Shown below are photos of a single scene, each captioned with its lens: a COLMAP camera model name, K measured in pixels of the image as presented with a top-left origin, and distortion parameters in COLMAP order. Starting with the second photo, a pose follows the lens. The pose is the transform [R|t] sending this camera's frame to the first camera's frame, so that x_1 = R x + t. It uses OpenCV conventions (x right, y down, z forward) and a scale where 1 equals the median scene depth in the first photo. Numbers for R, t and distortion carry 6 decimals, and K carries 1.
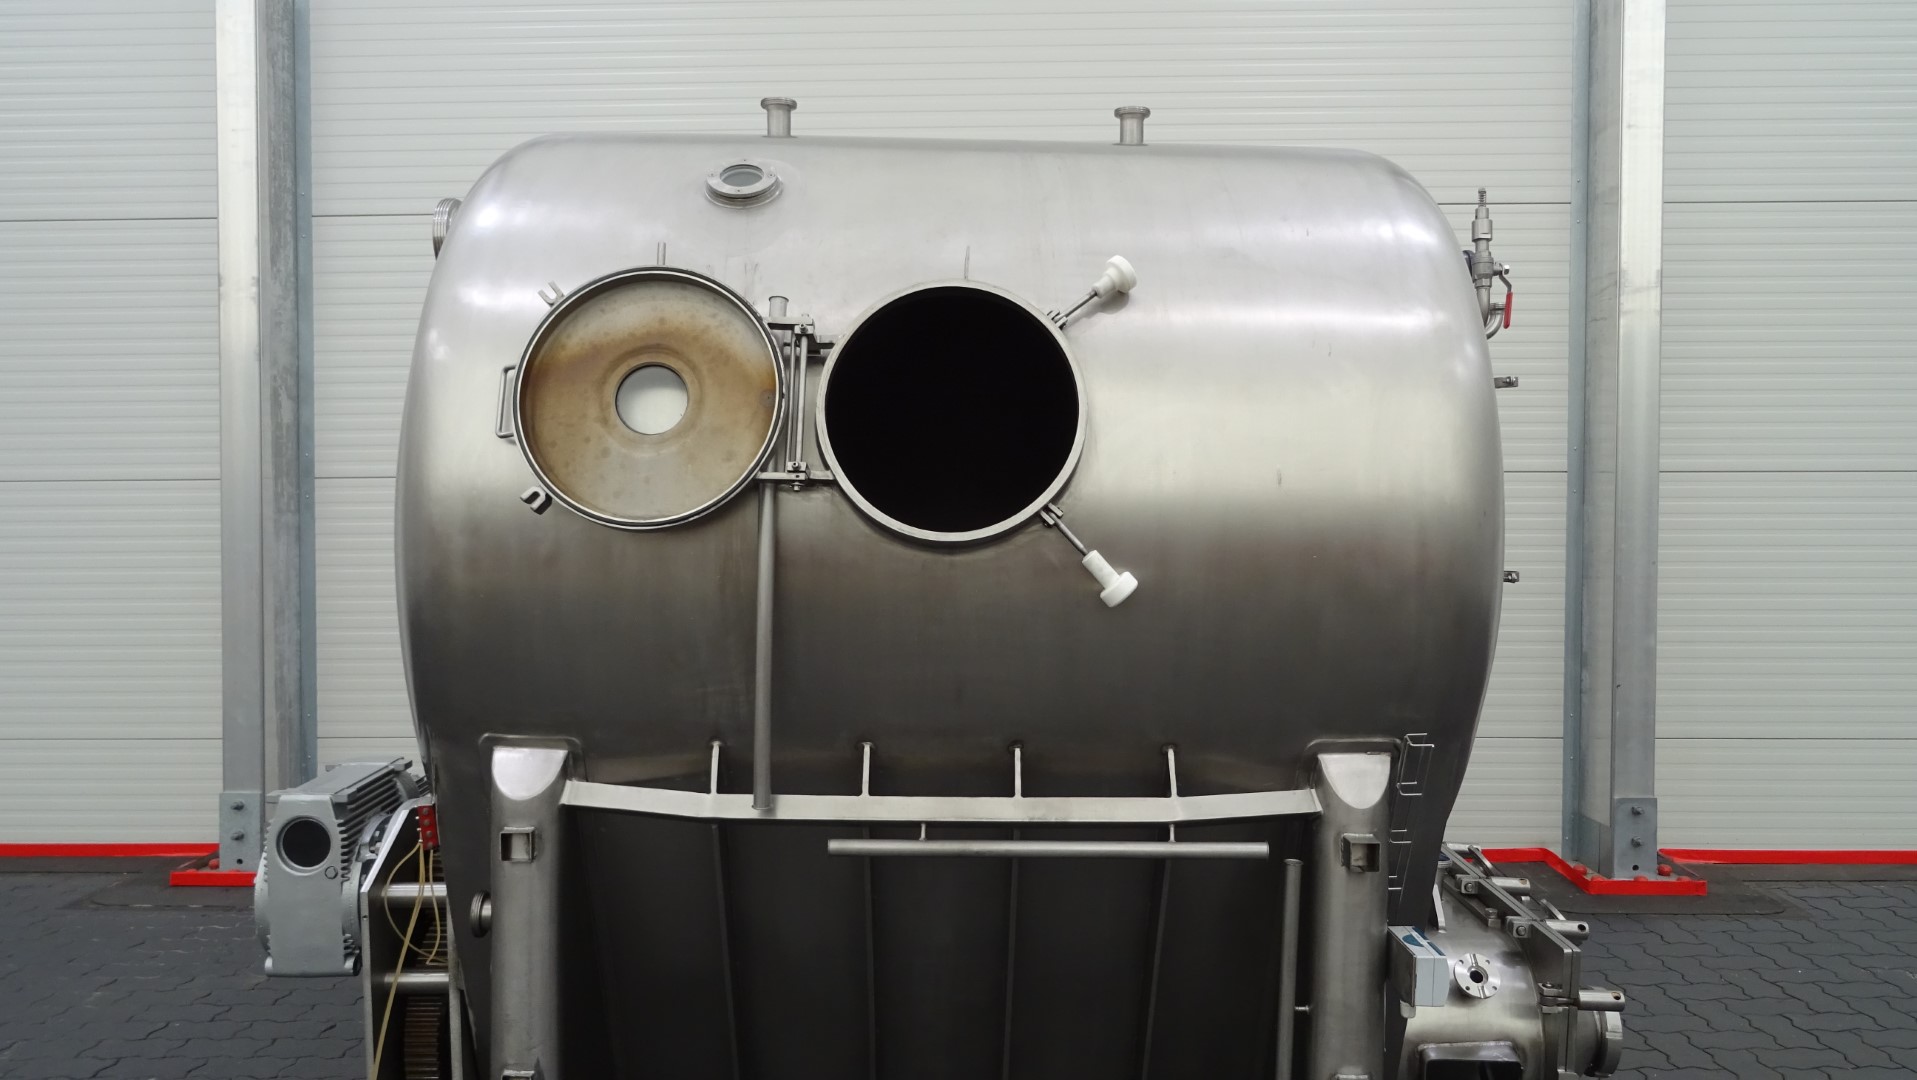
lens RADIAL K [[1387.2, 0, 962.8], [0, 1387.2, 562.4], [0, 0, 1]] dist [-0.035433, 0.000154]
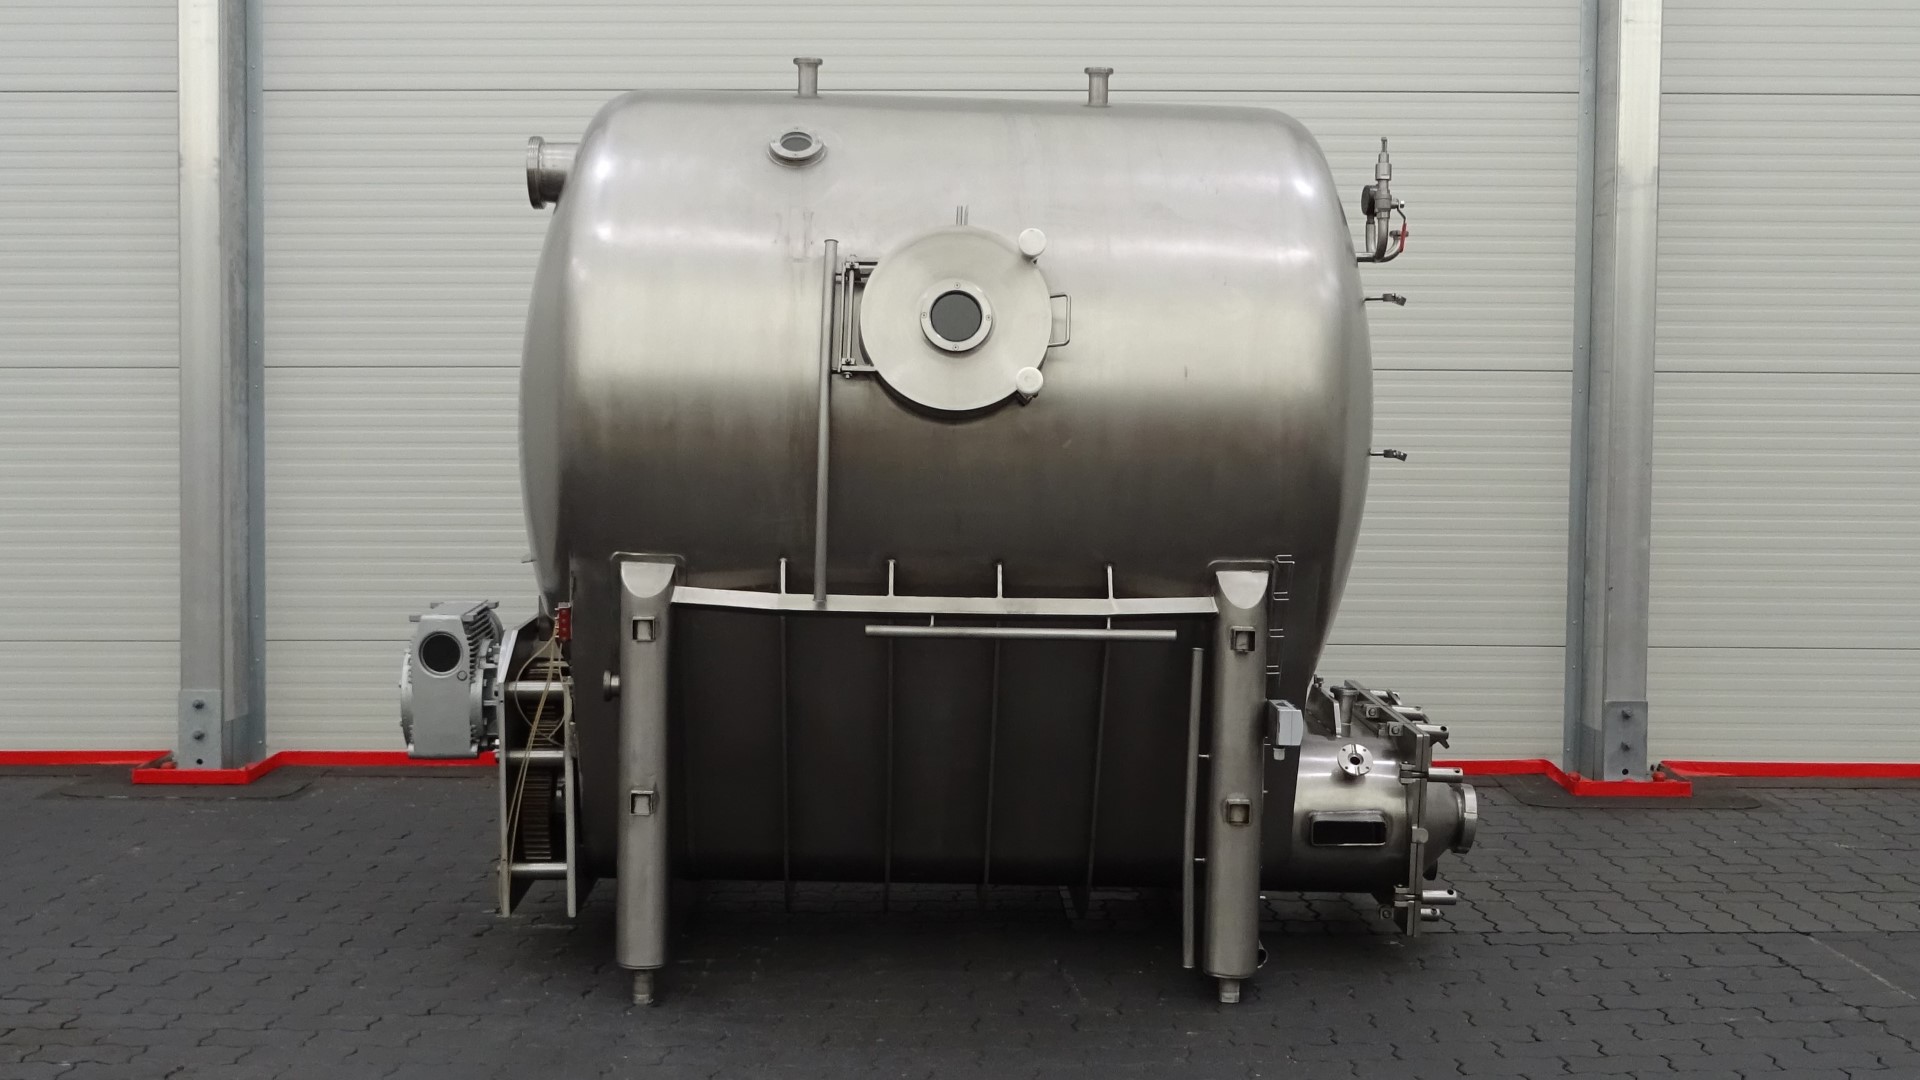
lens RADIAL K [[2239.7, 0, 960.0], [0, 2239.7, 540.0], [0, 0, 1]] dist [-0.012473, -0.005994]
pose [[0.999813, 0.006962, 0.018035, -0.035684], [-0.007170, 0.999908, 0.011477, 0.072586], [-0.017953, -0.011604, 0.999771, -1.083751]]
